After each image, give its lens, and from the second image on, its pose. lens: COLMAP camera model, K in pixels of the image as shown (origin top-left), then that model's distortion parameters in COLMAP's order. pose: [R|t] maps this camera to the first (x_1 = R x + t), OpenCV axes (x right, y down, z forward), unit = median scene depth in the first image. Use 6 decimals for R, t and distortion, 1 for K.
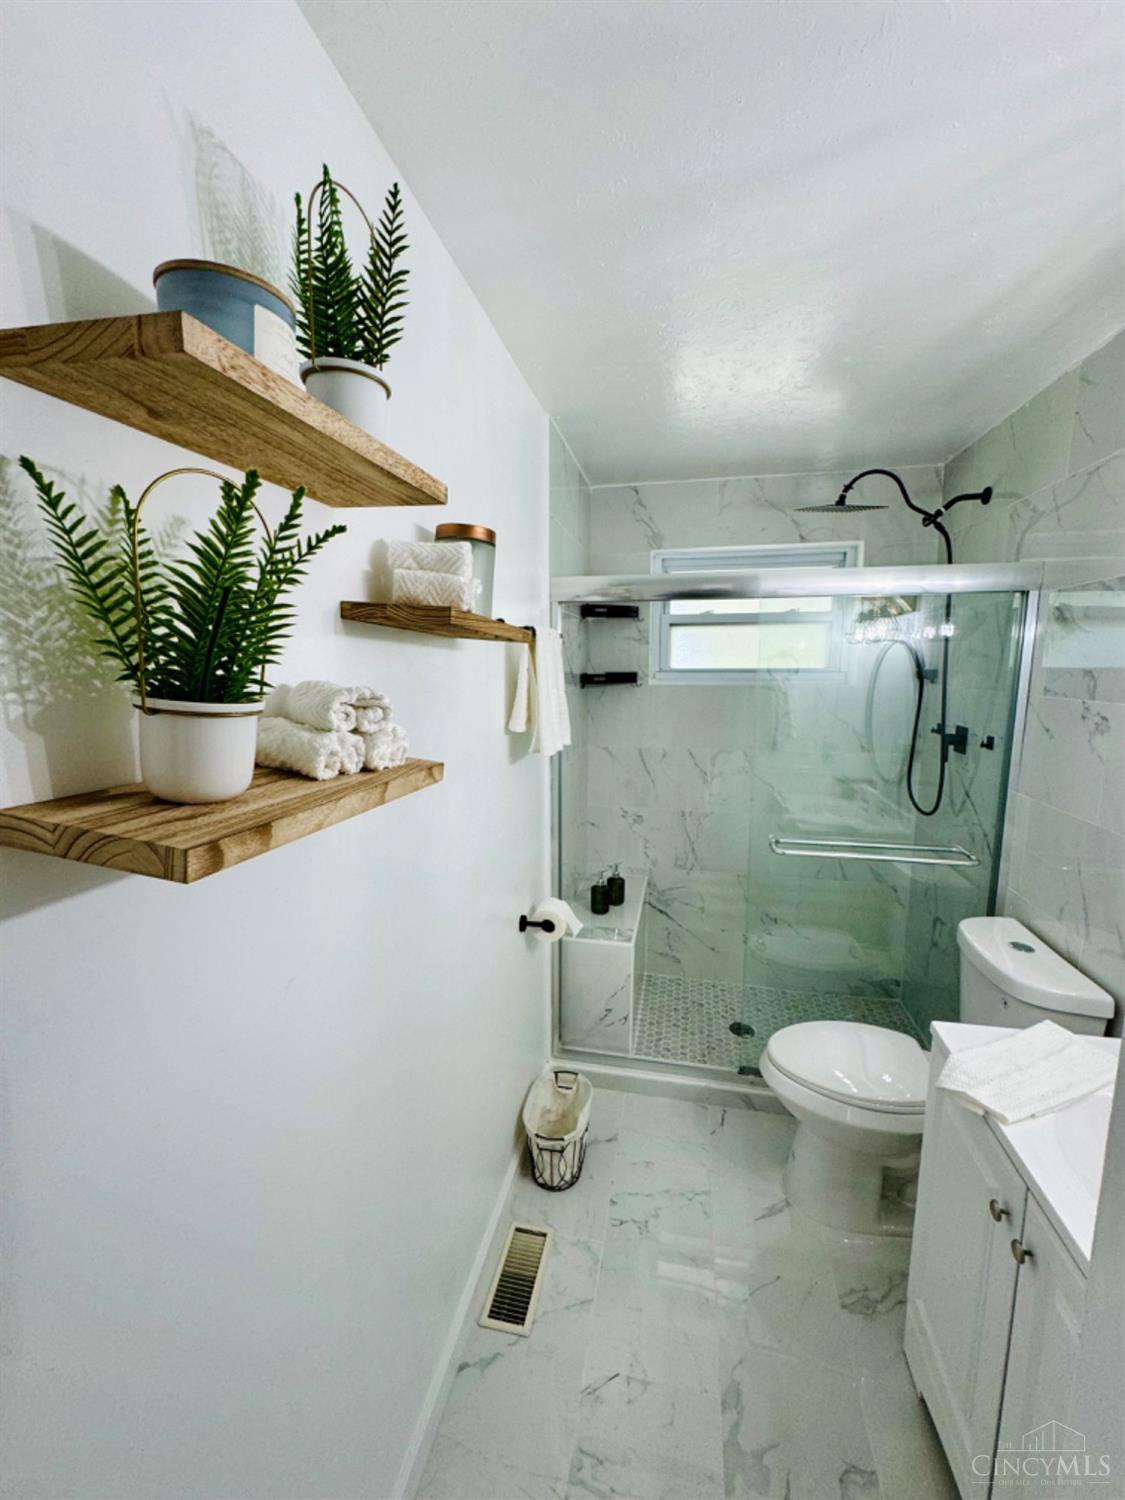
lens RADIAL K [[598.8, 0, 562.8], [0, 598.8, 750.9], [0, 0, 1]] dist [-0.001505, 0.000116]
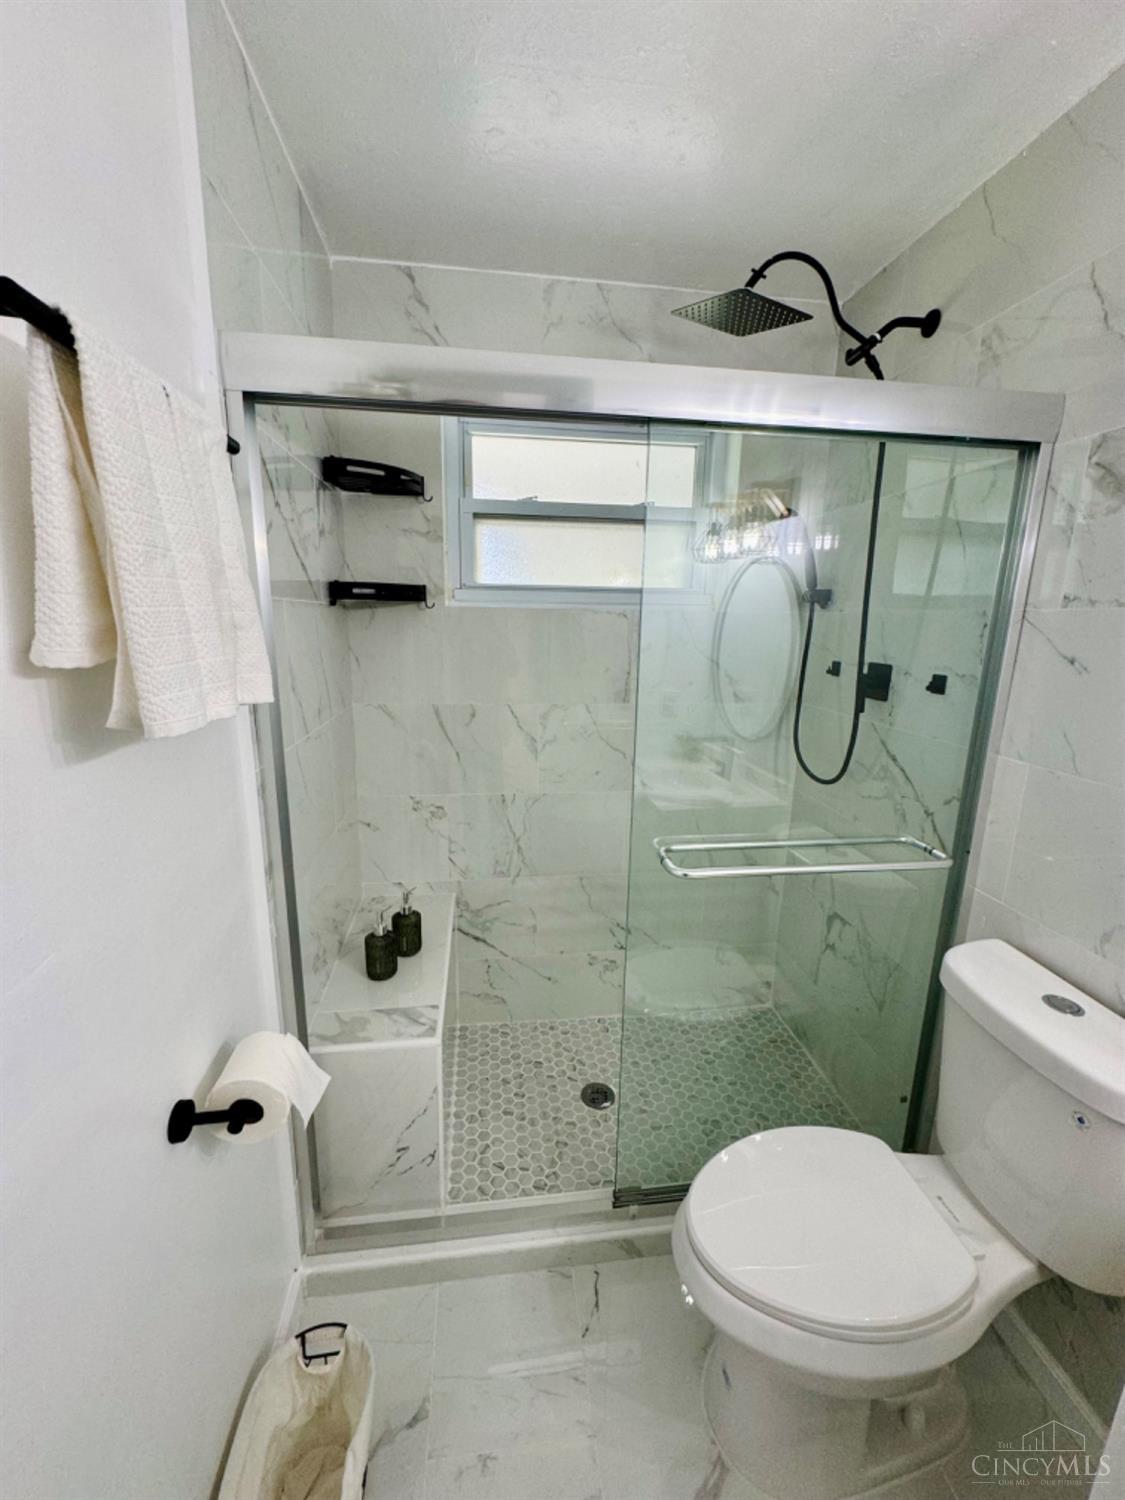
lens RADIAL K [[598.8, 0, 561.6], [0, 598.8, 751.6], [0, 0, 1]] dist [-0.001505, 0.000116]
pose [[0.943686, -0.052995, 0.326571, 0.046005], [0.028437, 0.996427, 0.079522, -0.002696], [-0.329618, -0.065757, 0.941822, 0.364618]]
